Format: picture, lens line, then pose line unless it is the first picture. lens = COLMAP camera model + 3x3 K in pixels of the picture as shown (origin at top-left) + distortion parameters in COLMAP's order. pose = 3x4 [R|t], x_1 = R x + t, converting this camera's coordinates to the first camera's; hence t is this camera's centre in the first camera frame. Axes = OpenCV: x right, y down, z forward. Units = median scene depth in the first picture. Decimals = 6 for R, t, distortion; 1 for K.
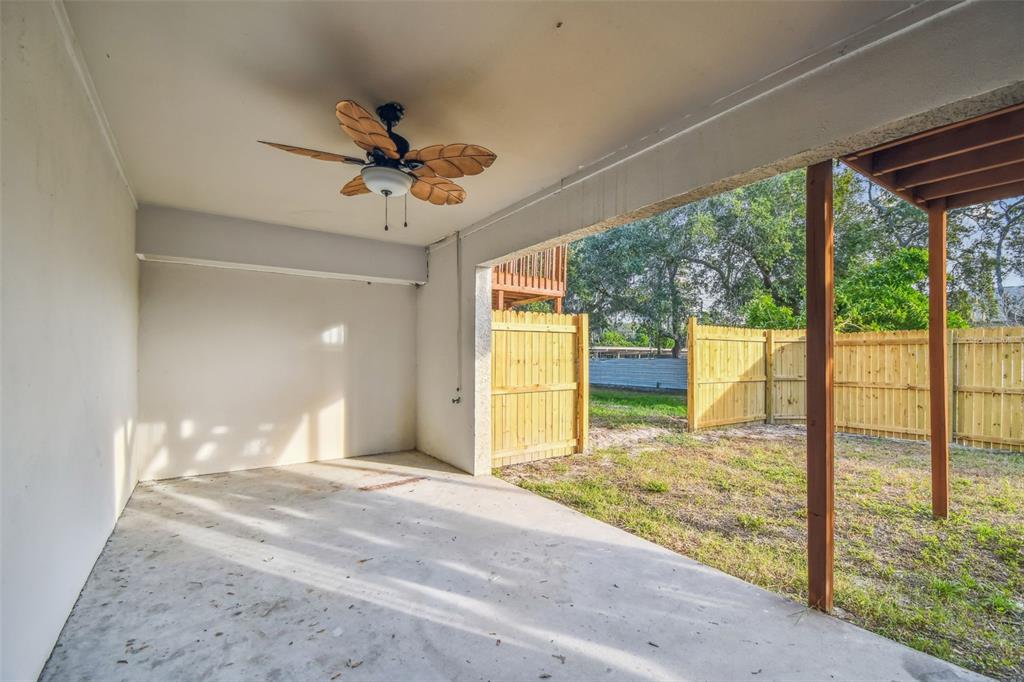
lens RADIAL K [[454.5, 0, 521.3], [0, 454.5, 337.8], [0, 0, 1]] dist [0.000974, -0.014924]
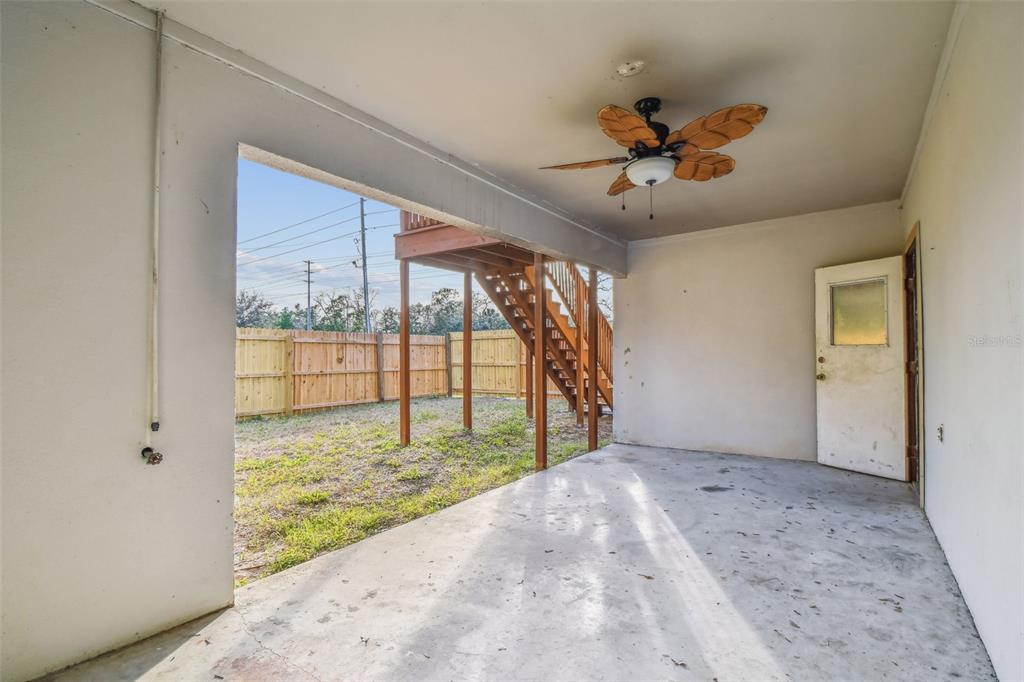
lens RADIAL K [[479.4, 0, 512.0], [0, 479.4, 341.0], [0, 0, 1]] dist [0.000630, -0.017824]
pose [[-0.337467, 0.021695, 0.941087, -1.208989], [-0.032583, 0.998866, -0.034711, 0.083849], [-0.940773, -0.042377, -0.336378, 1.675788]]
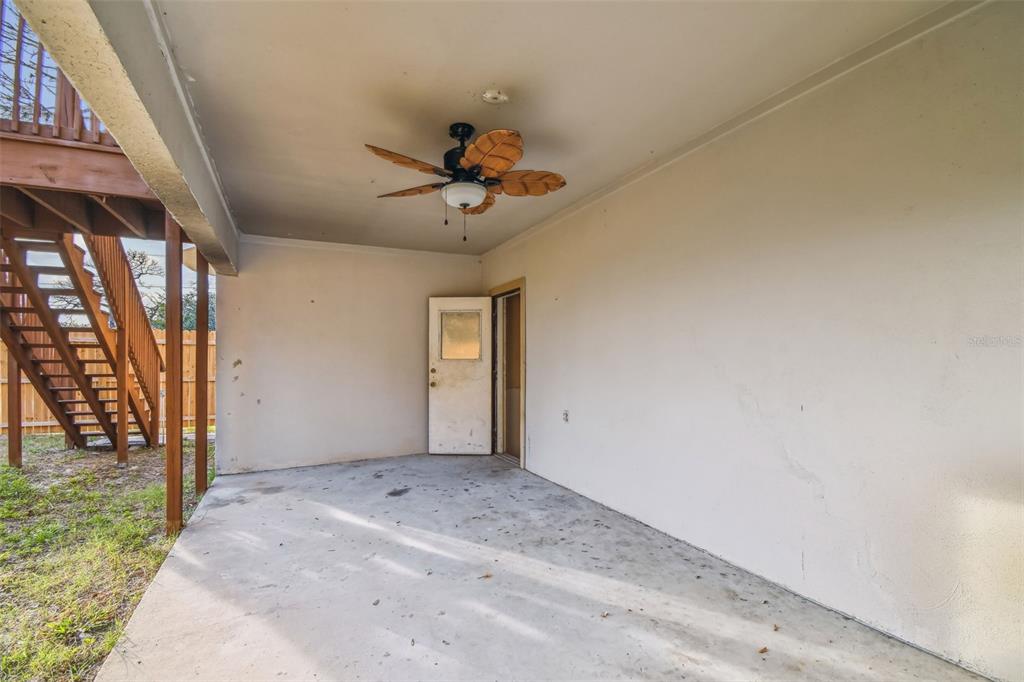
lens RADIAL K [[461.1, 0, 515.1], [0, 461.1, 358.1], [0, 0, 1]] dist [-0.001536, -0.000521]
pose [[-0.988863, 0.000657, 0.148825, -0.583099], [-0.005795, 0.999062, -0.042920, 0.085950], [-0.148713, -0.043305, -0.987932, 2.080611]]
